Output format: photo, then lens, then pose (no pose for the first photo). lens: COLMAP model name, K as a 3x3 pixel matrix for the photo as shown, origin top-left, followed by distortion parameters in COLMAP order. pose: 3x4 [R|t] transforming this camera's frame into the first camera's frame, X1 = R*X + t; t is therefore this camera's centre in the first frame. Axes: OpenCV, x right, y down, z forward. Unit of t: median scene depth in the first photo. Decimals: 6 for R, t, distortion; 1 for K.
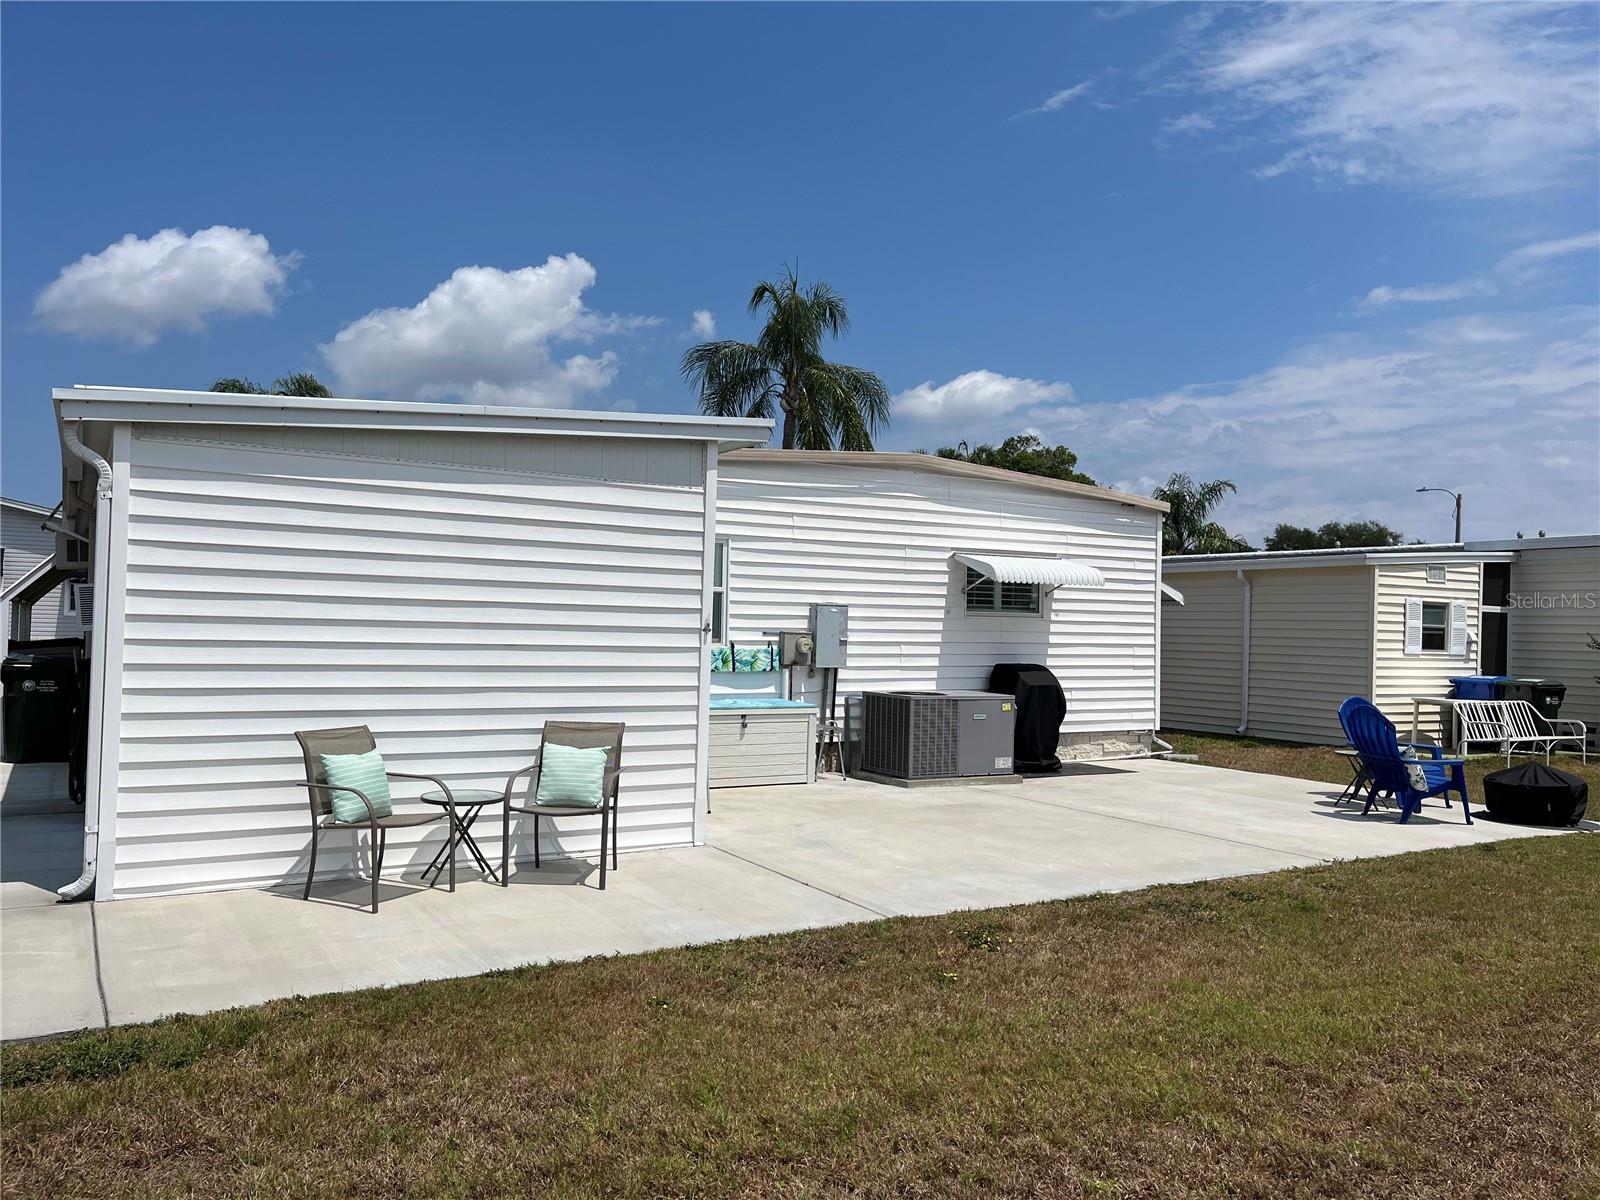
lens RADIAL K [[1200.9, 0, 800.0], [0, 1200.9, 600.0], [0, 0, 1]] dist [0.067592, -0.096106]
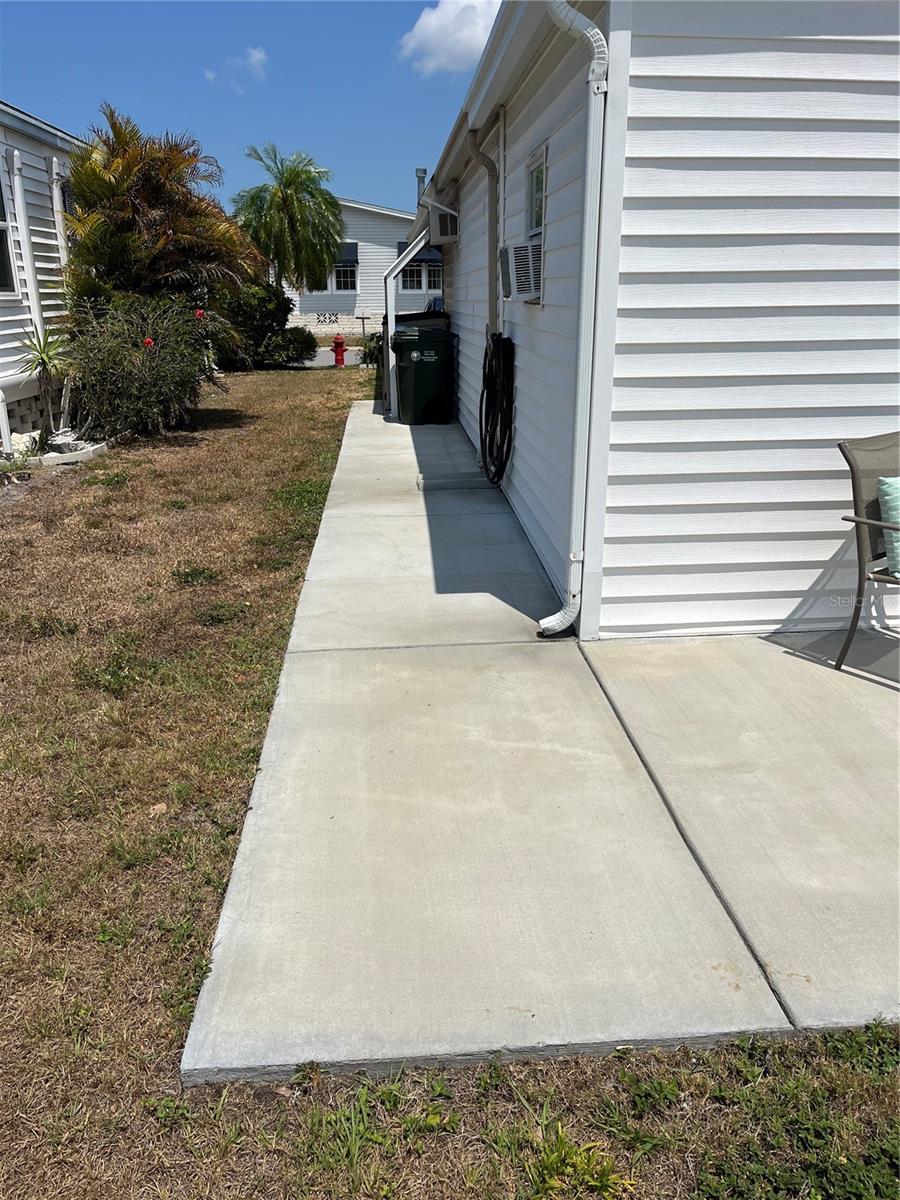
lens RADIAL K [[900.7, 0, 466.9], [0, 900.7, 597.3], [0, 0, 1]] dist [0.067592, -0.096106]
pose [[0.896909, 0.117053, -0.426443, -0.187461], [0.033179, 0.943801, 0.328843, 0.006376], [0.440969, -0.309091, 0.842620, 0.216873]]
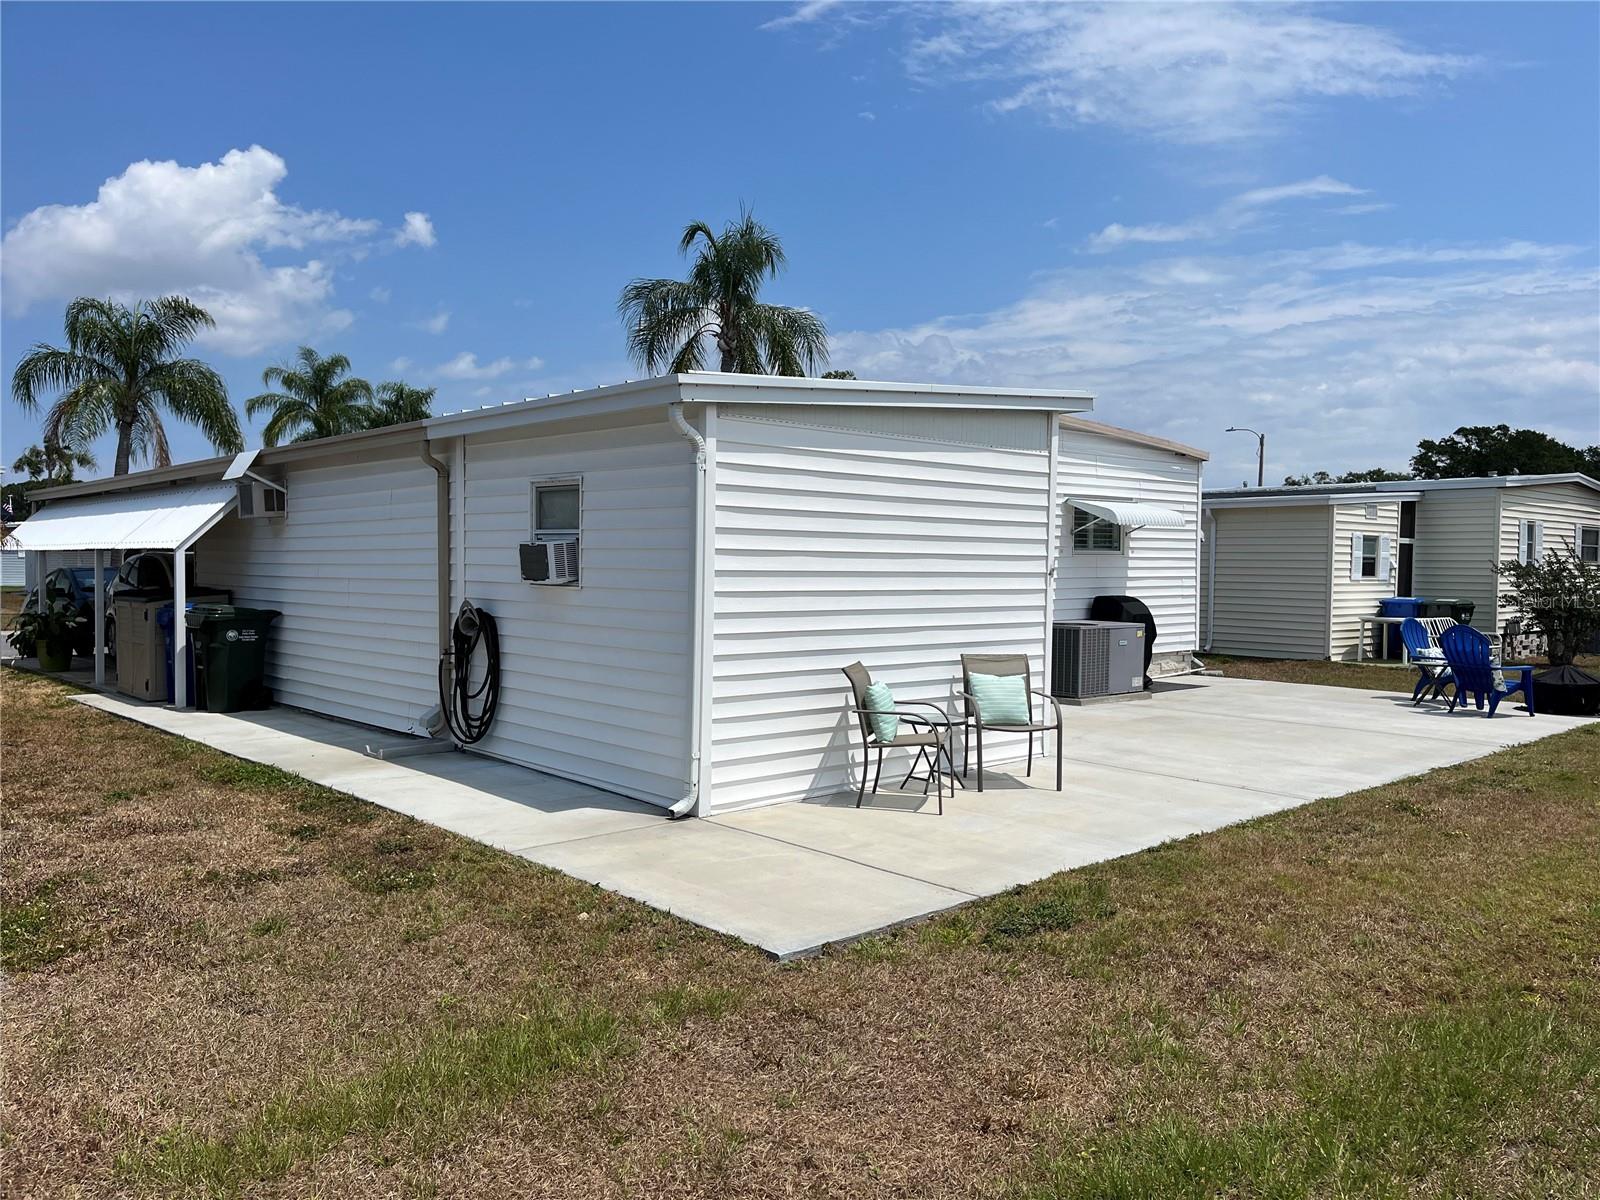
lens RADIAL K [[1200.9, 0, 800.0], [0, 1200.9, 600.0], [0, 0, 1]] dist [0.067592, -0.096106]
pose [[0.981336, -0.018863, 0.191375, -0.339593], [0.007686, 0.998230, 0.058979, -0.013076], [-0.192148, -0.056408, 0.979743, -0.066866]]
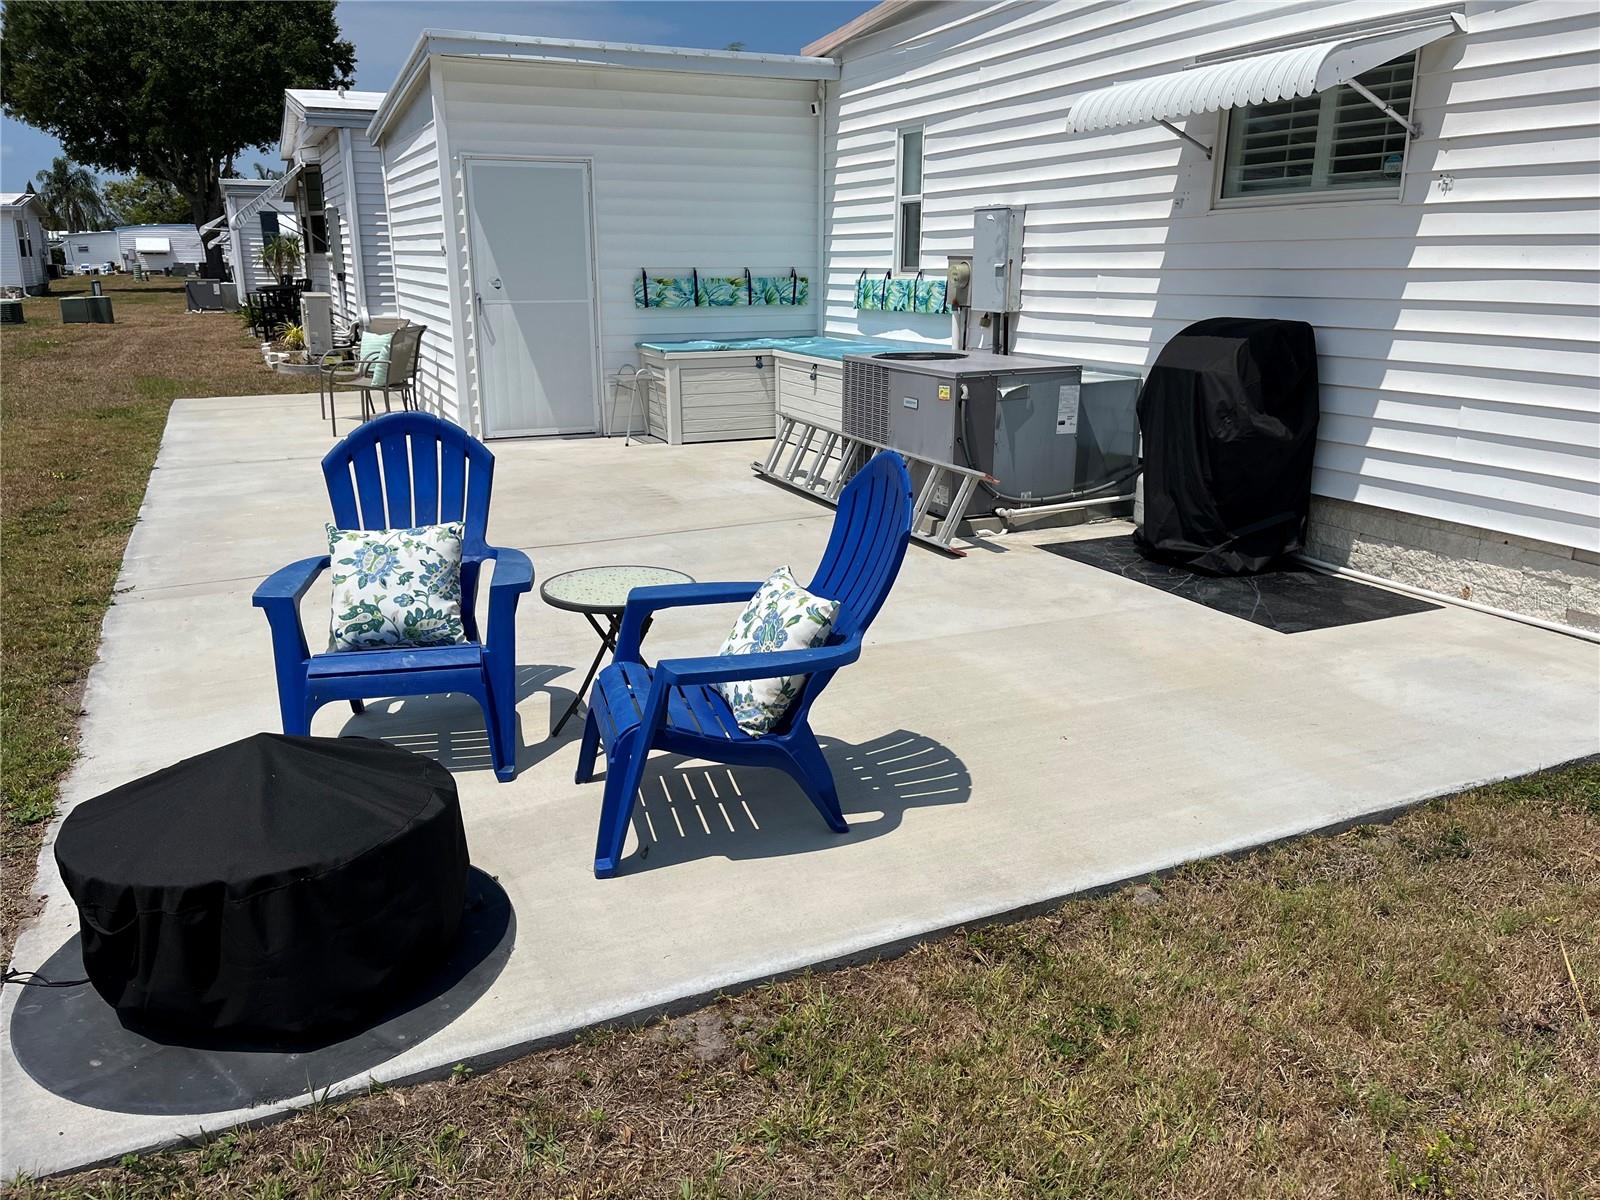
lens RADIAL K [[1223.9, 0, 785.2], [0, 1223.9, 596.8], [0, 0, 1]] dist [0.040055, -0.059249]
pose [[-0.115171, 0.241439, -0.963557, 0.661984], [0.018826, 0.970368, 0.240896, 0.041413], [0.993167, 0.009604, -0.116304, 0.910723]]
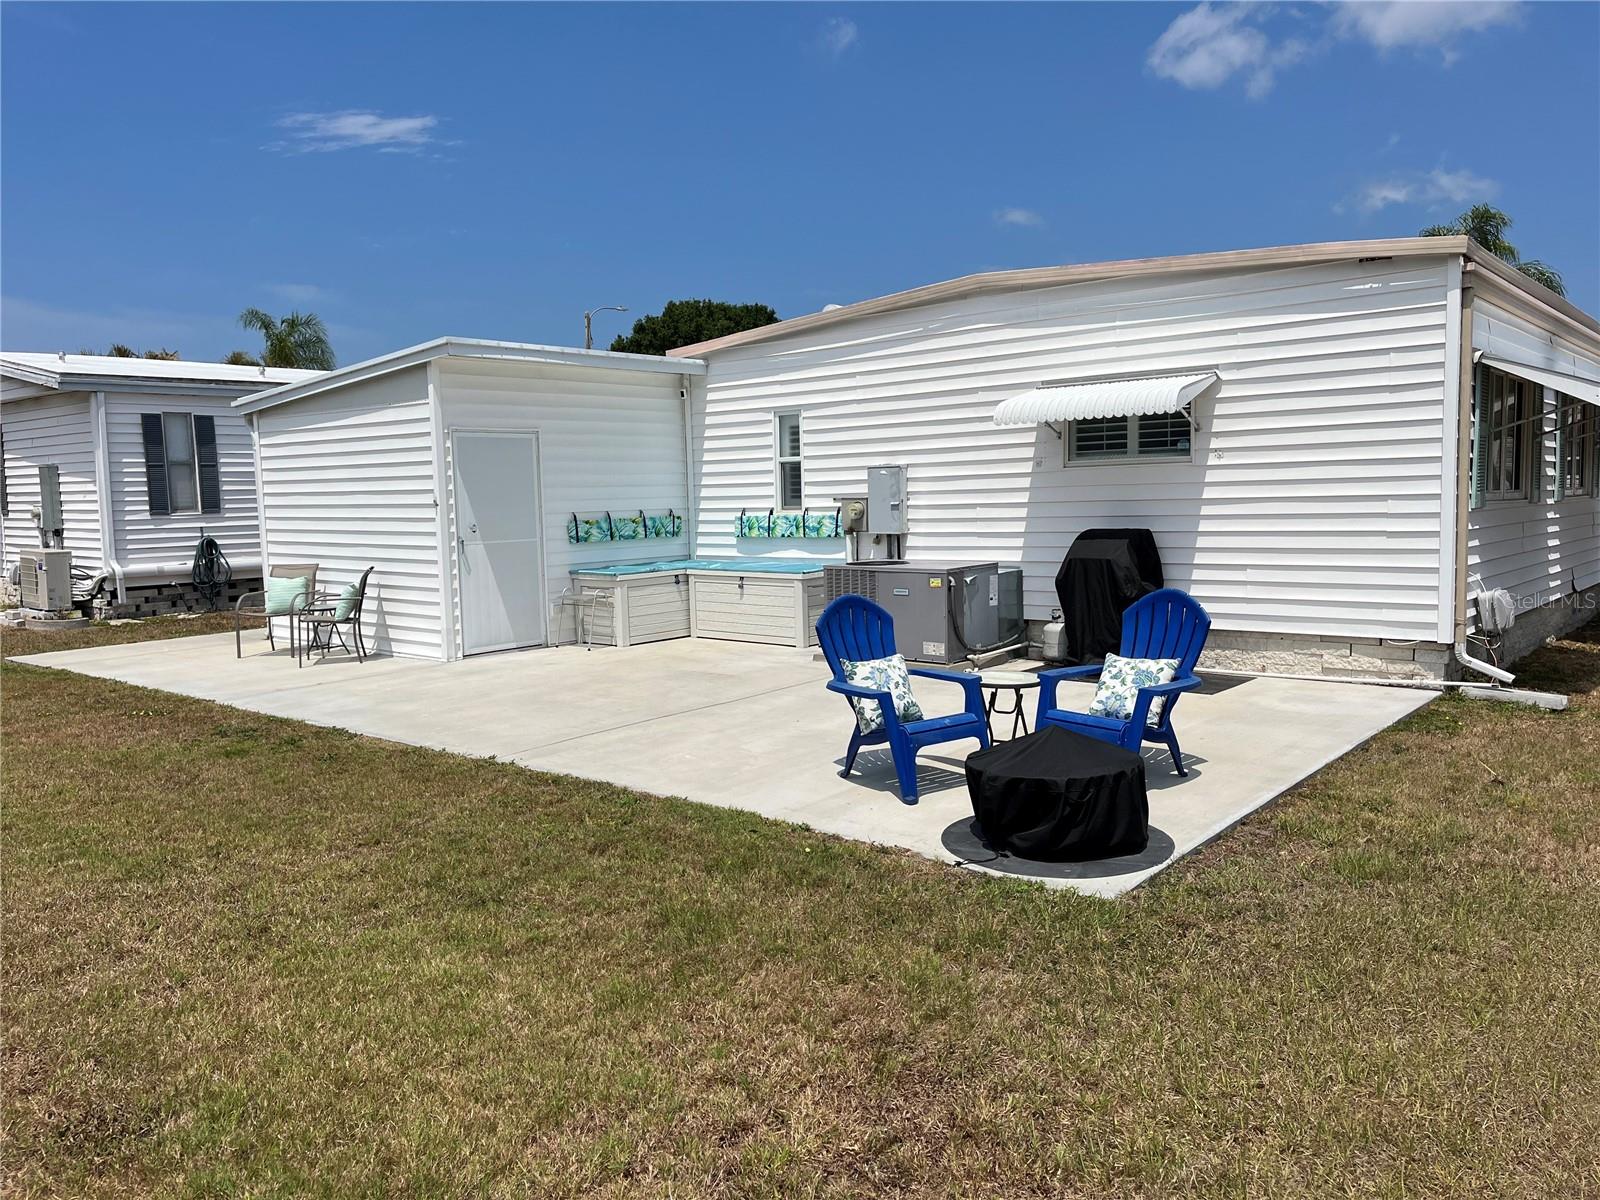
lens RADIAL K [[1200.9, 0, 800.0], [0, 1200.9, 600.0], [0, 0, 1]] dist [0.067592, -0.096106]
pose [[0.317029, 0.055250, -0.946805, 0.842868], [0.051374, 0.995836, 0.075313, 0.031651], [0.947024, -0.072518, 0.312870, 0.599863]]
